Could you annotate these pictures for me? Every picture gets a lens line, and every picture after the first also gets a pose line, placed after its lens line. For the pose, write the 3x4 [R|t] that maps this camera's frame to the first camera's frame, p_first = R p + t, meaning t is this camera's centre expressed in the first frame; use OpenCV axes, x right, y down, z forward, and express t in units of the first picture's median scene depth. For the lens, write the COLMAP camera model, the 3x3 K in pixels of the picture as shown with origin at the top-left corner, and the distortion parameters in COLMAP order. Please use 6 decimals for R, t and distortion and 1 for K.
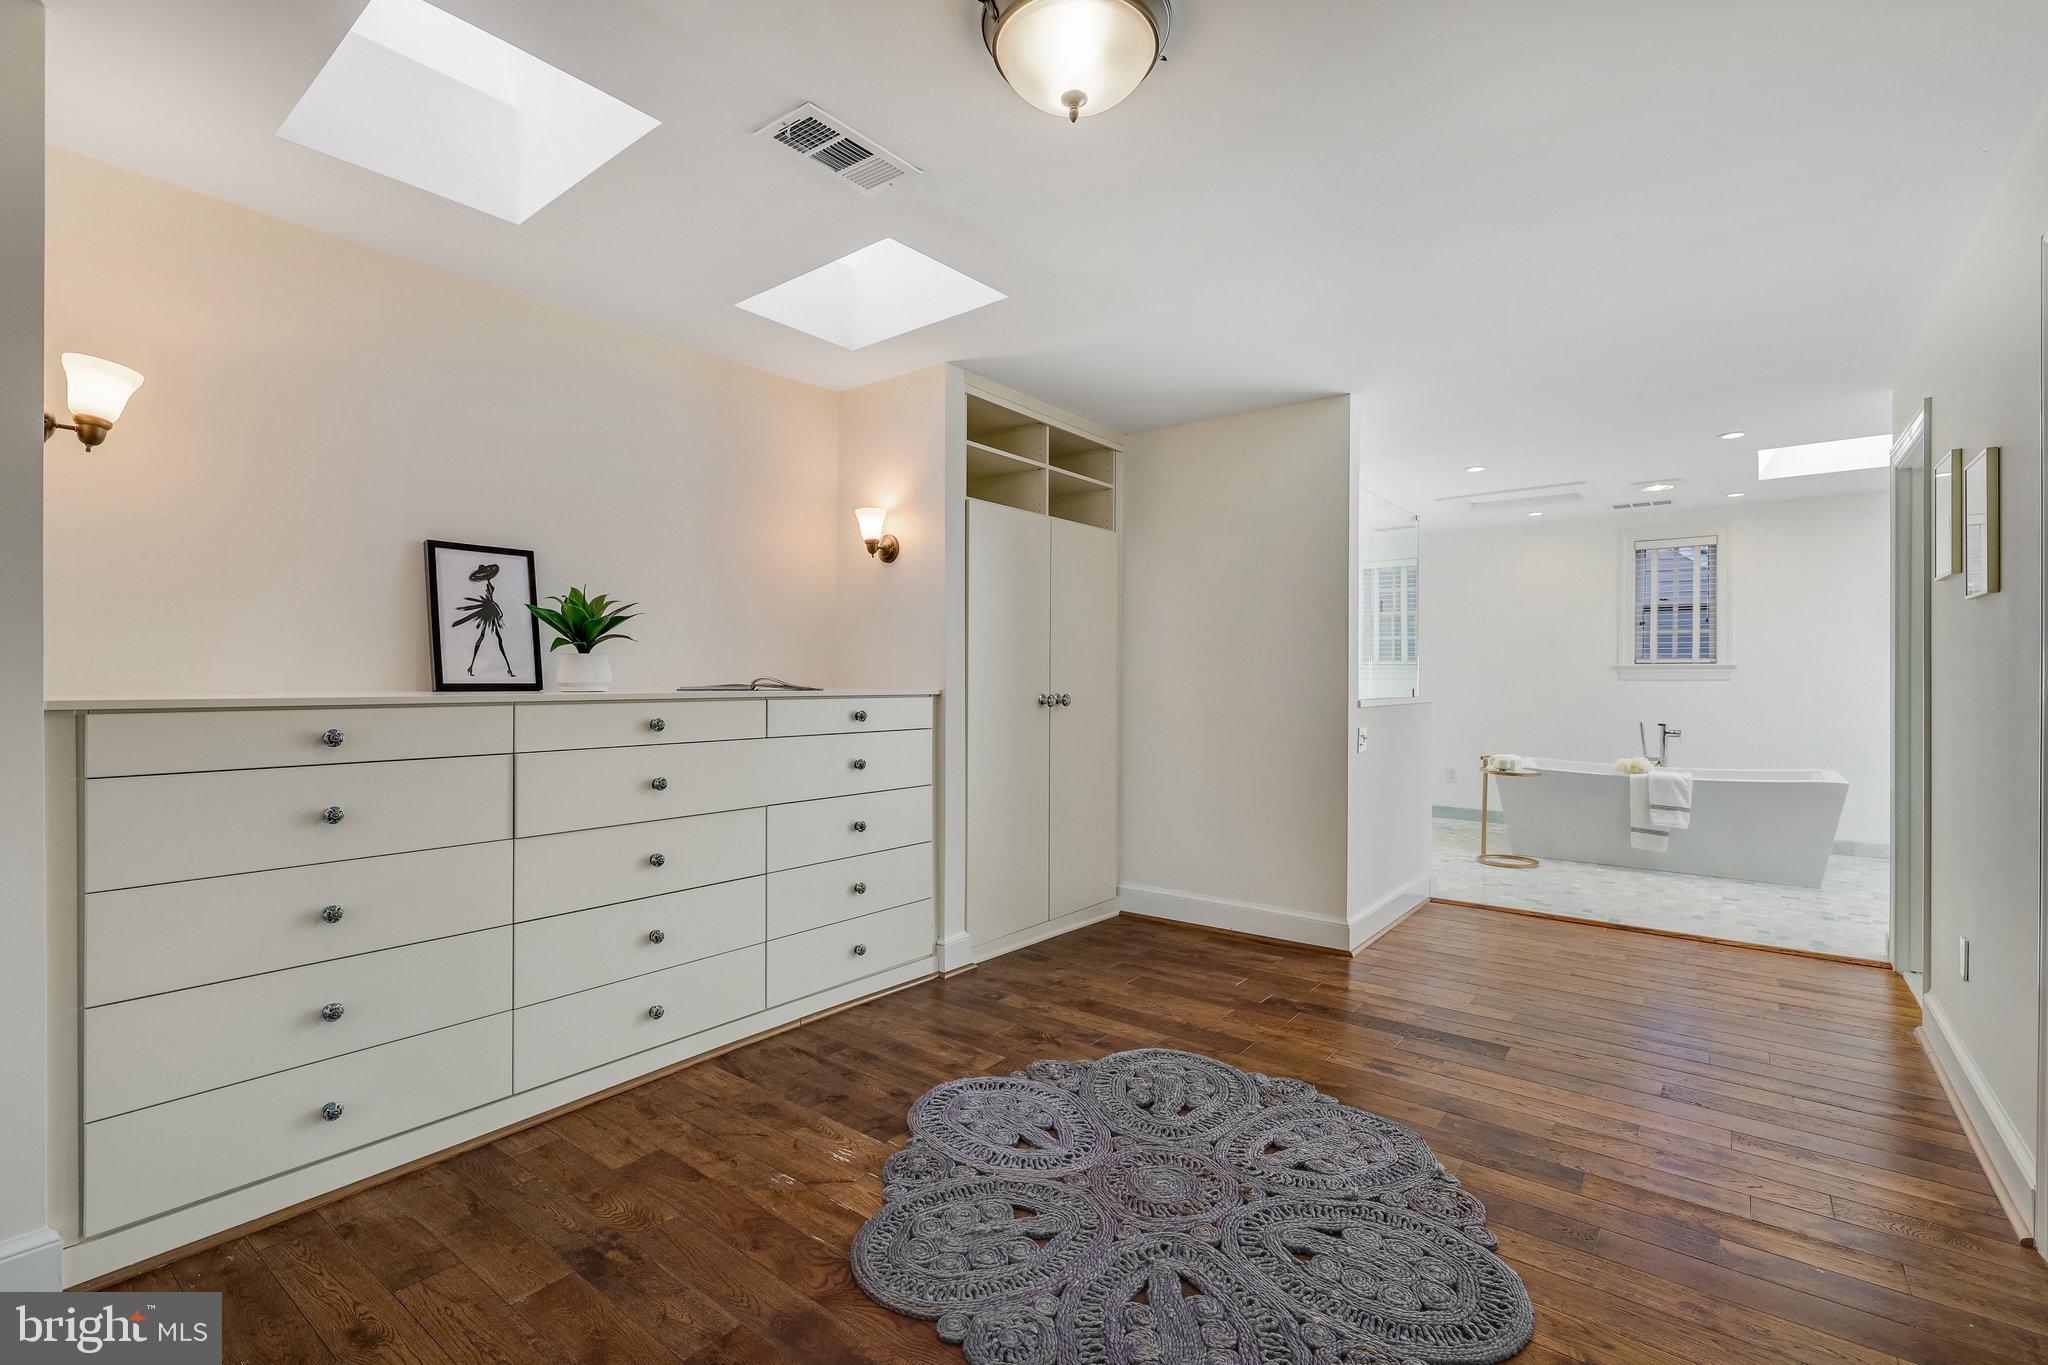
lens RADIAL K [[896.7, 0, 1003.5], [0, 896.7, 679.6], [0, 0, 1]] dist [0.000107, -0.000149]
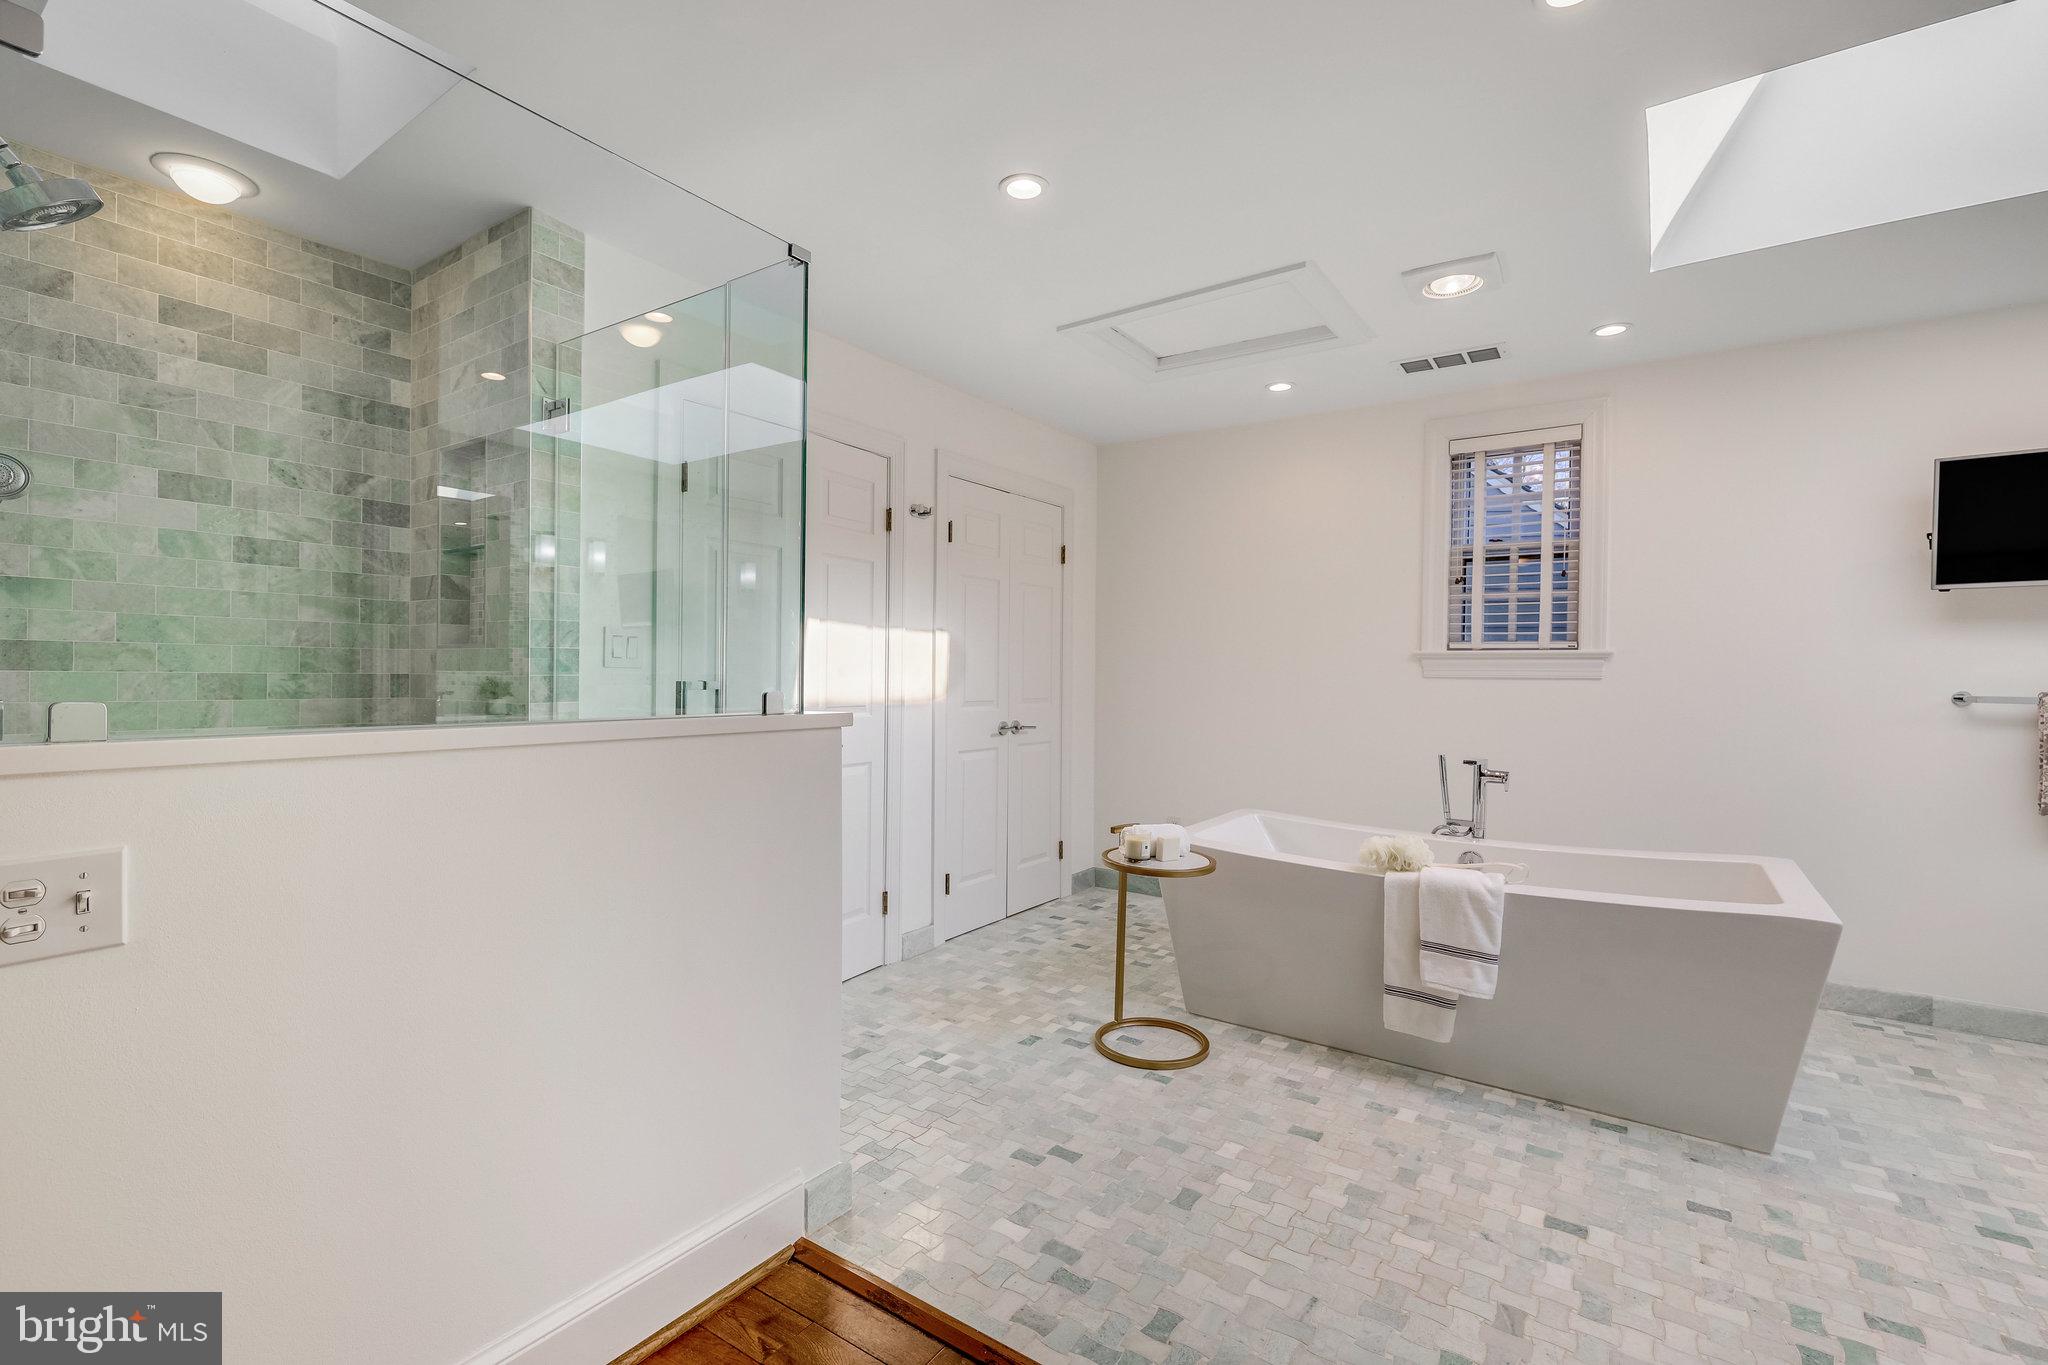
lens RADIAL K [[896.7, 0, 1003.5], [0, 896.7, 679.6], [0, 0, 1]] dist [0.000107, -0.000149]
pose [[0.997466, 0.012026, 0.070115, 0.387461], [-0.012467, 0.999905, 0.005847, 0.001840], [-0.070038, -0.006706, 0.997522, 0.452486]]
